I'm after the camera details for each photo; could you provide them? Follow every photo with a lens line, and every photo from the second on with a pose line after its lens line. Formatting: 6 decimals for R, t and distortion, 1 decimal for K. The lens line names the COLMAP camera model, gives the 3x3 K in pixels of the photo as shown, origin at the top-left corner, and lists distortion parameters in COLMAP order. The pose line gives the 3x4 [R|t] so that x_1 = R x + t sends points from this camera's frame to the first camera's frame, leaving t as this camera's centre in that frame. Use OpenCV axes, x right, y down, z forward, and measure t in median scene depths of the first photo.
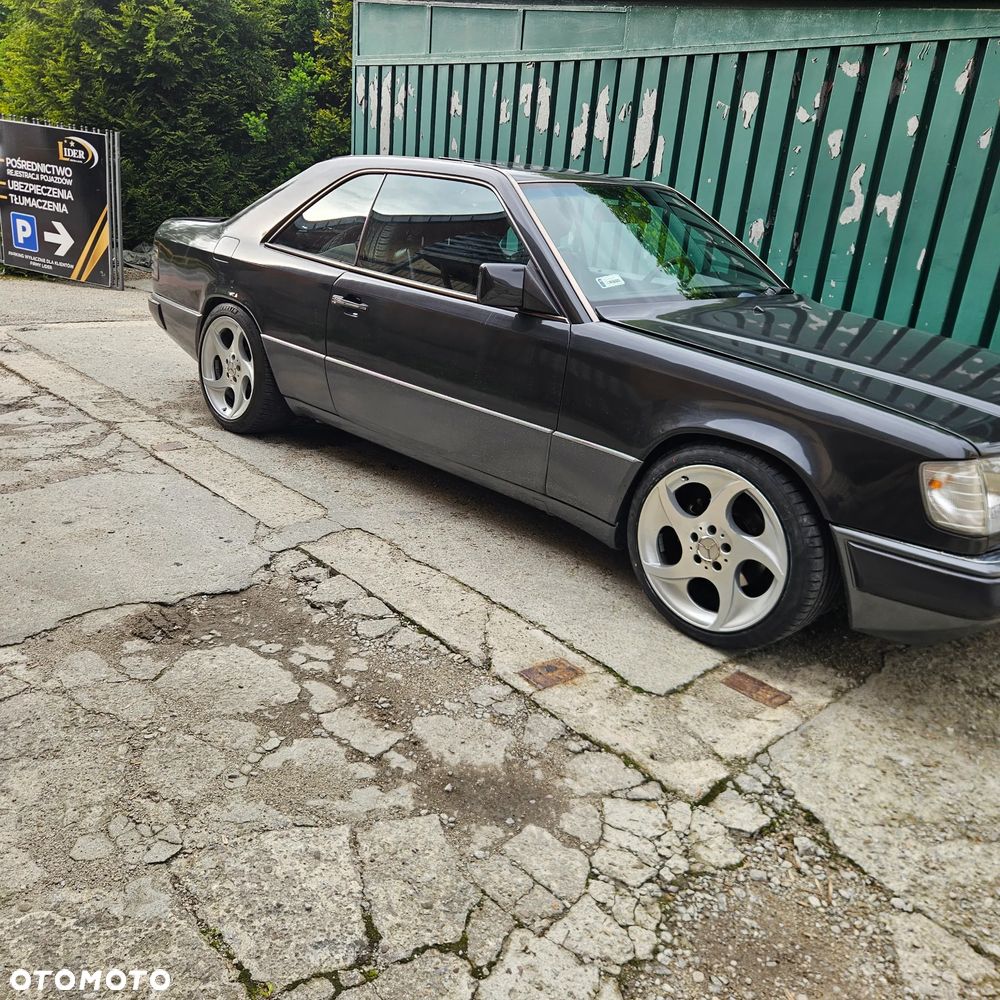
lens RADIAL K [[870.0, 0, 489.2], [0, 870.0, 502.8], [0, 0, 1]] dist [0.080246, -0.070447]
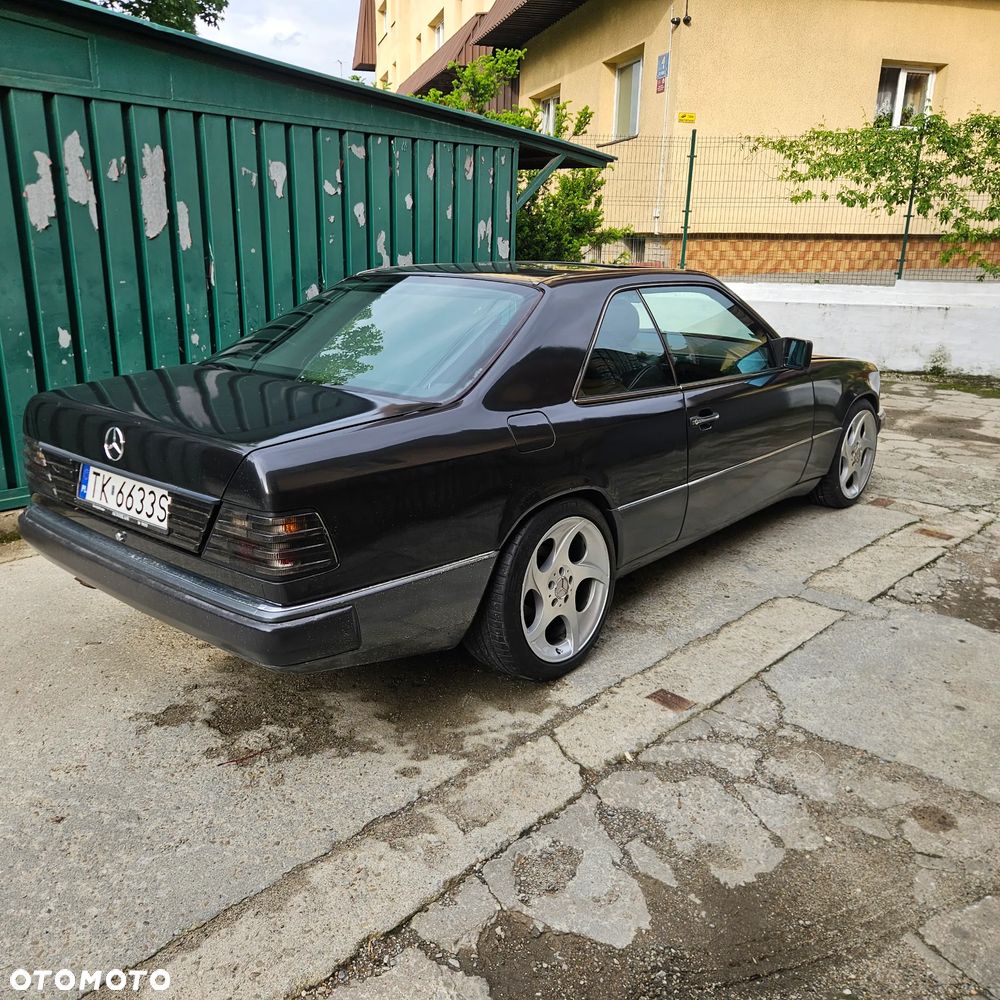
lens RADIAL K [[870.0, 0, 489.2], [0, 870.0, 502.8], [0, 0, 1]] dist [0.080246, -0.070447]
pose [[-0.053334, -0.357075, 0.932552, -0.981943], [0.329968, 0.875121, 0.353956, -0.513450], [-0.942484, 0.326590, 0.071149, 1.064125]]
